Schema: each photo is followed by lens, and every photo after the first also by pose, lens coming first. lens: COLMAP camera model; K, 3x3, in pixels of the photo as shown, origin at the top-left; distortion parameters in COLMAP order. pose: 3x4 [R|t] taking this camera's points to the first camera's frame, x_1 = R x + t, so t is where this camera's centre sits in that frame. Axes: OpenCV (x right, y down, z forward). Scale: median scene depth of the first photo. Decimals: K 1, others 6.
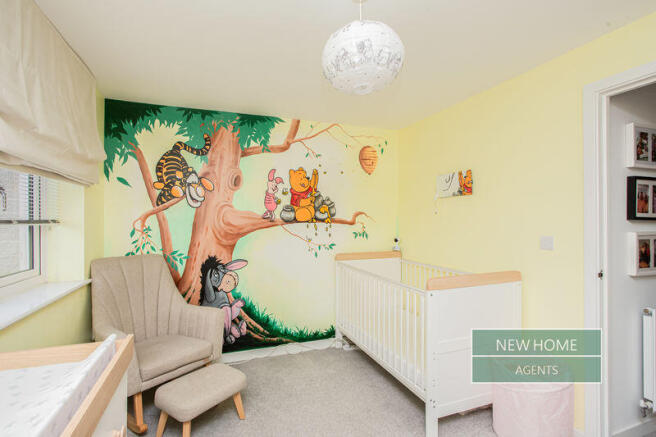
lens RADIAL K [[318.5, 0, 328.6], [0, 318.5, 216.9], [0, 0, 1]] dist [-0.057307, 0.036061]
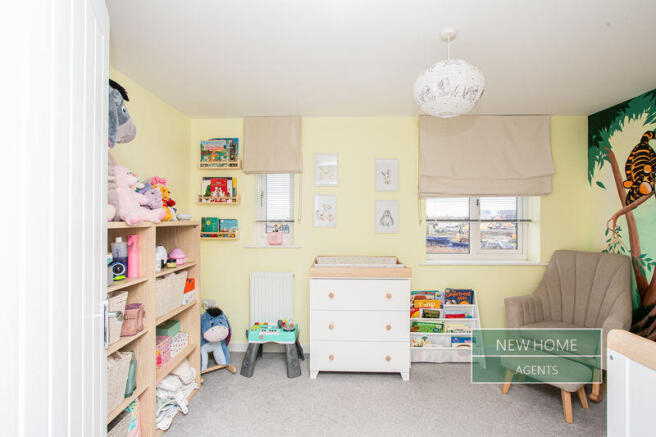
lens RADIAL K [[318.5, 0, 328.6], [0, 318.5, 216.9], [0, 0, 1]] dist [-0.057307, 0.036061]
pose [[-0.391997, -0.005814, -0.919948, 0.700784], [0.003453, 0.999964, -0.007792, 0.004775], [0.919960, -0.006231, -0.391963, 0.530201]]
